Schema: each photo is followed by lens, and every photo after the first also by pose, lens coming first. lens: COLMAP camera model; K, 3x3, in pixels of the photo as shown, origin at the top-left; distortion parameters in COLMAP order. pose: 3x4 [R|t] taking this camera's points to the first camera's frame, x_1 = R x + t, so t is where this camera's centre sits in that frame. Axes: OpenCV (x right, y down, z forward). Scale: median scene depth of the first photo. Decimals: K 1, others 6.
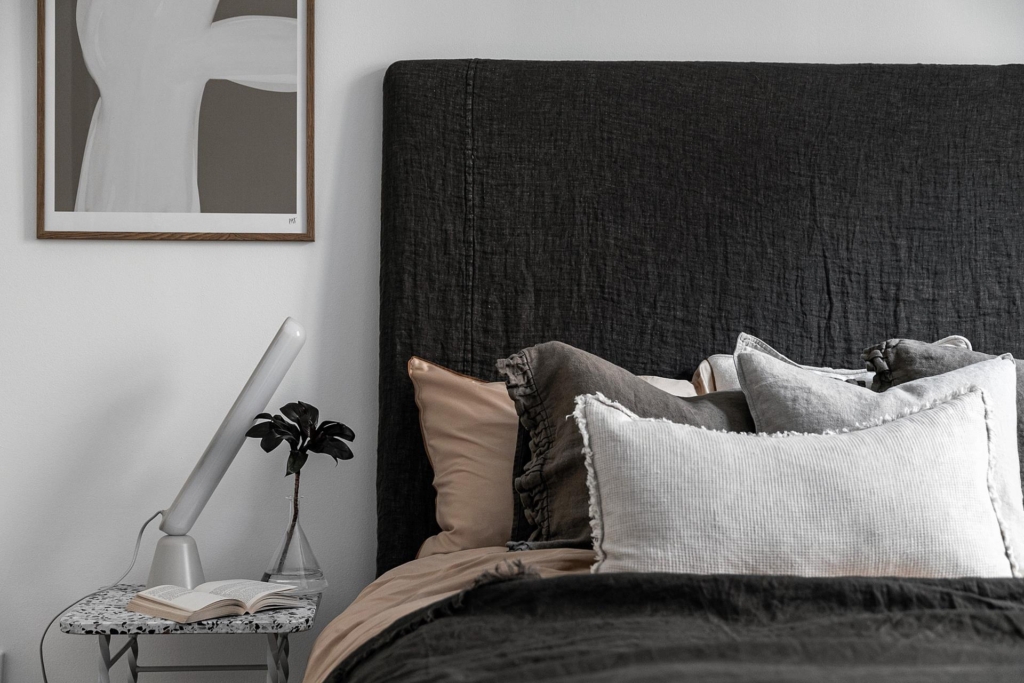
lens RADIAL K [[1514.5, 0, 512.0], [0, 1514.5, 341.5], [0, 0, 1]] dist [0.037661, 0.036933]
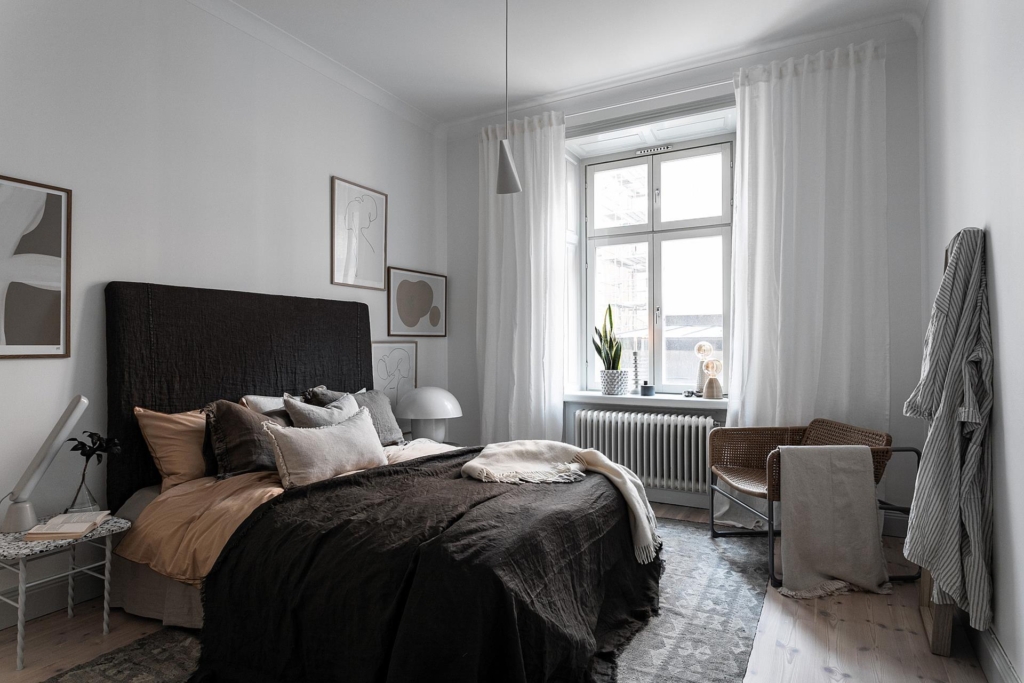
lens RADIAL K [[565.8, 0, 512.0], [0, 565.8, 341.5], [0, 0, 1]] dist [0.004559, 0.001608]
pose [[0.538030, 0.003786, 0.842917, -0.506342], [-0.019764, 0.999772, 0.008125, -0.113528], [-0.842694, -0.021031, 0.537982, -0.011740]]
